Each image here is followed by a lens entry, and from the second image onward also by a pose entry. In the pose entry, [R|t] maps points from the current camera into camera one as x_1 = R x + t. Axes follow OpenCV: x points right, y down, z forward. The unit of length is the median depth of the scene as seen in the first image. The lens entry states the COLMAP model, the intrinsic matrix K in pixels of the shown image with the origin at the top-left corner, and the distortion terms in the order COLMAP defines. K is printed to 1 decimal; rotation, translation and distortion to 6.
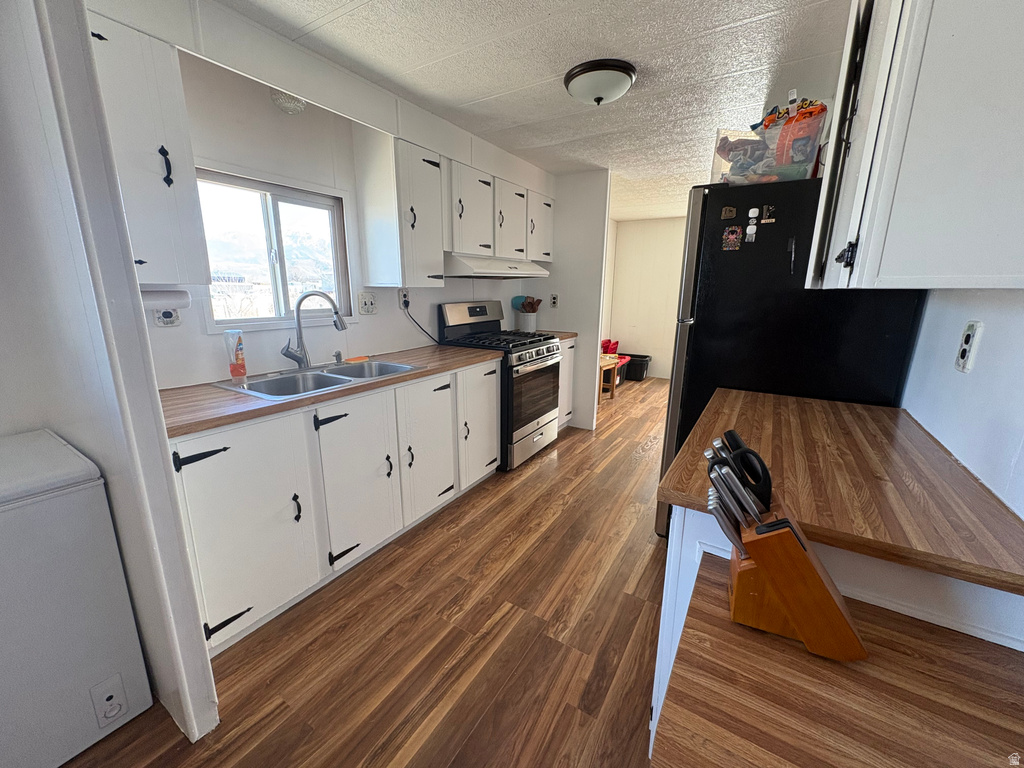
lens RADIAL K [[408.4, 0, 510.5], [0, 408.4, 383.4], [0, 0, 1]] dist [-0.000188, 0.000327]
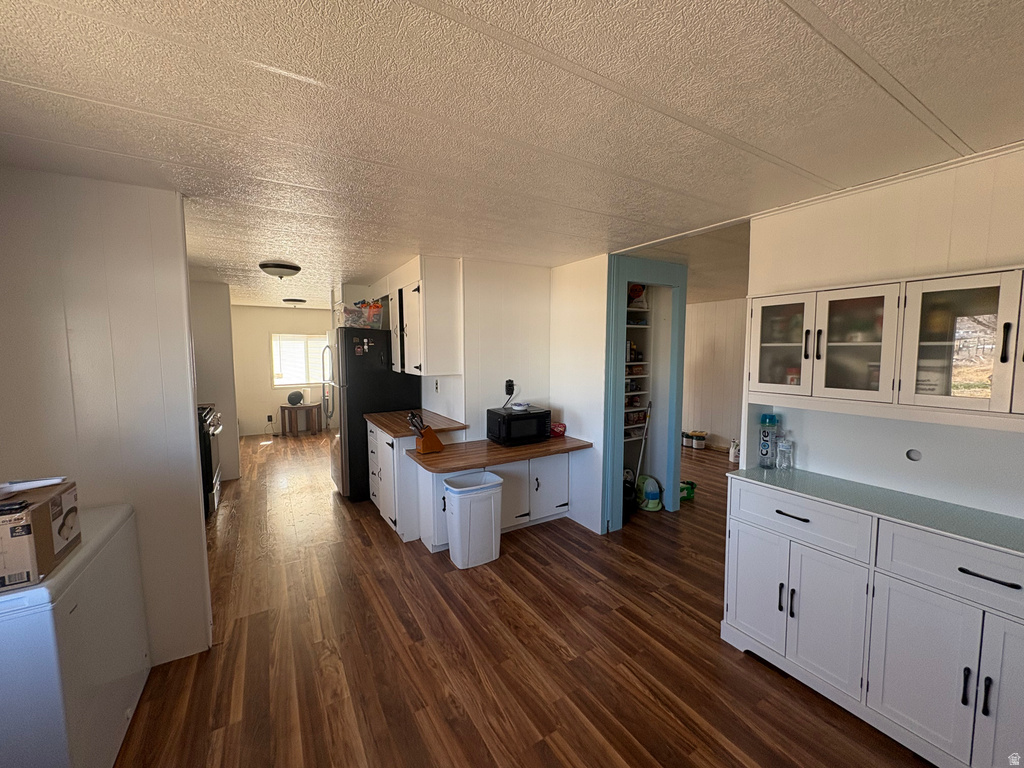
lens RADIAL K [[408.4, 0, 510.5], [0, 408.4, 383.4], [0, 0, 1]] dist [-0.000188, 0.000327]
pose [[0.450266, -0.085623, 0.888779, -0.960450], [0.208982, 0.977850, -0.011669, 0.035235], [-0.868094, 0.190993, 0.458187, -0.657250]]
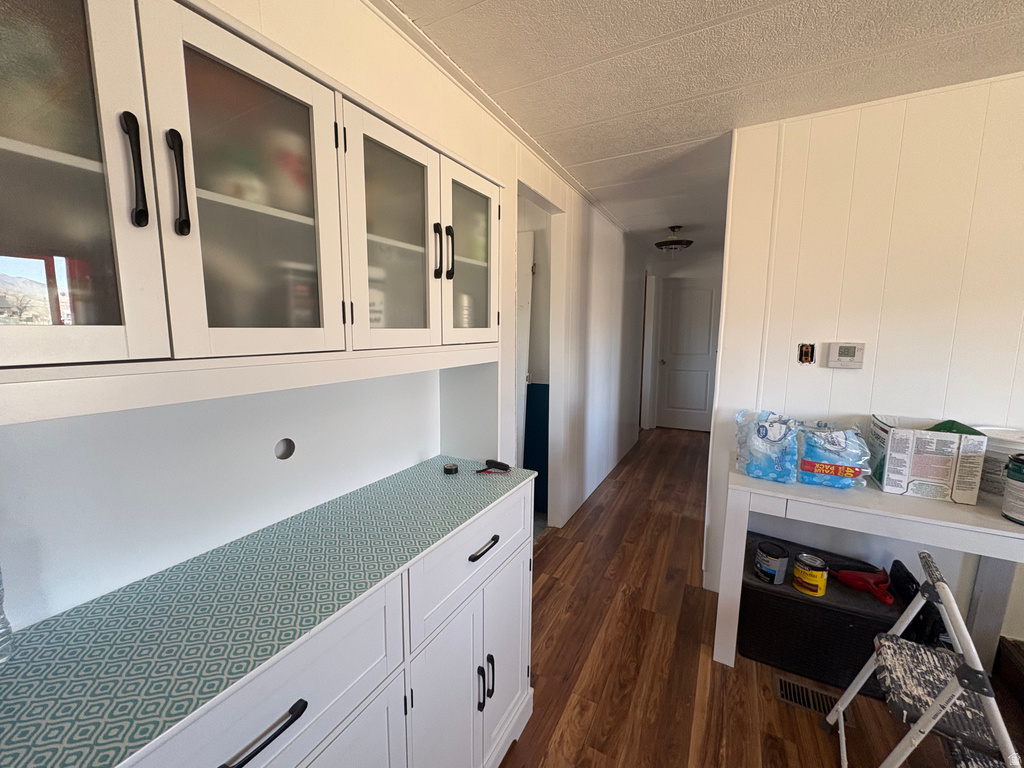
lens RADIAL K [[408.4, 0, 510.5], [0, 408.4, 383.4], [0, 0, 1]] dist [-0.000188, 0.000327]
pose [[-0.997761, -0.006461, -0.066569, -0.070532], [-0.029458, 0.936033, 0.350677, 0.104156], [0.060045, 0.351853, -0.934127, -0.542044]]
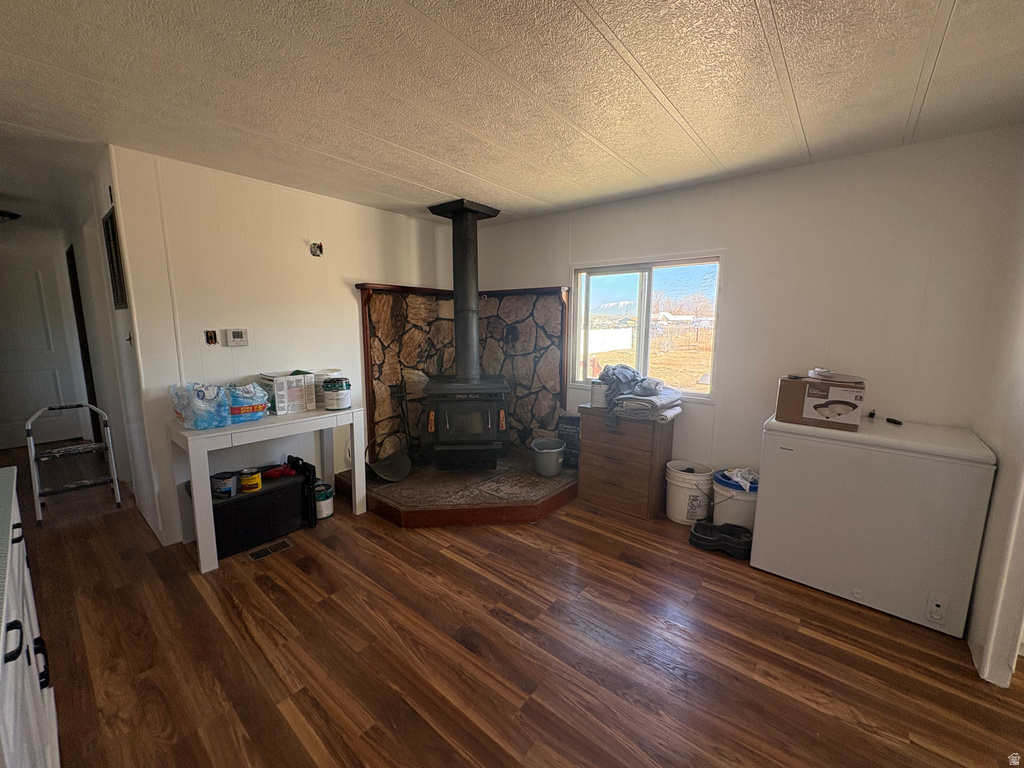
lens RADIAL K [[408.4, 0, 510.5], [0, 408.4, 383.4], [0, 0, 1]] dist [-0.000188, 0.000327]
pose [[-0.133856, 0.135913, -0.981636, 0.339952], [-0.229865, 0.959277, 0.164162, 0.058063], [0.963973, 0.247618, -0.097163, -0.327863]]
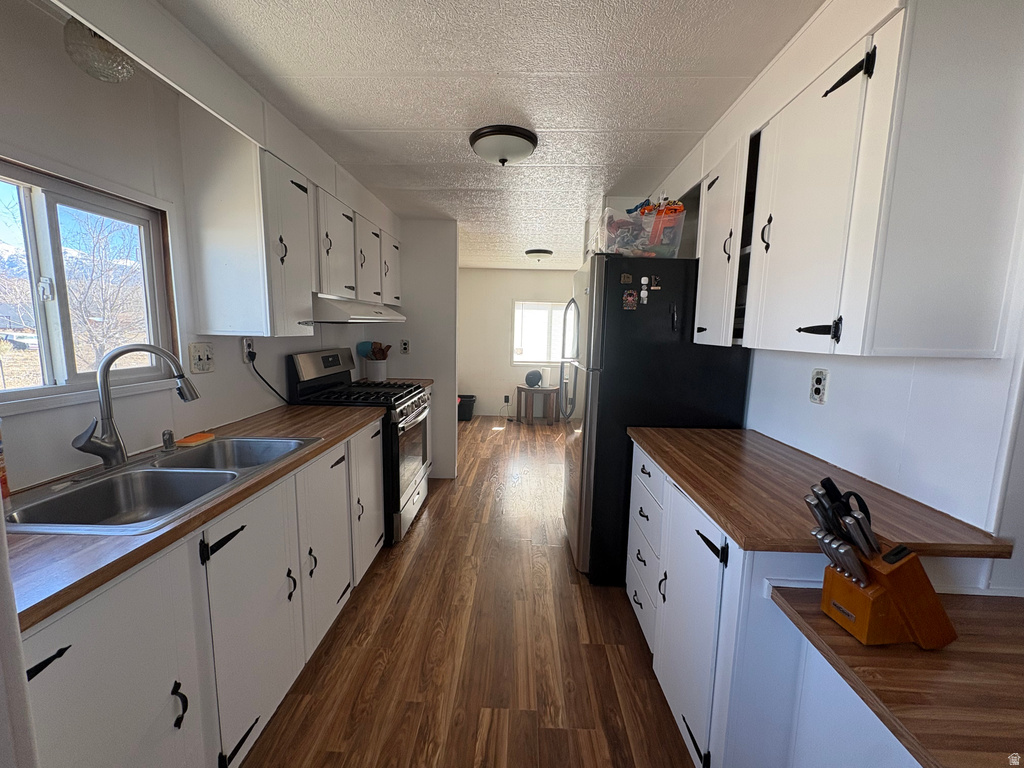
lens RADIAL K [[408.4, 0, 510.5], [0, 408.4, 383.4], [0, 0, 1]] dist [-0.000188, 0.000327]
pose [[0.863030, -0.055466, 0.502098, -0.294149], [0.101496, 0.992724, -0.064790, -0.060593], [-0.494851, 0.106877, 0.862380, 0.146030]]
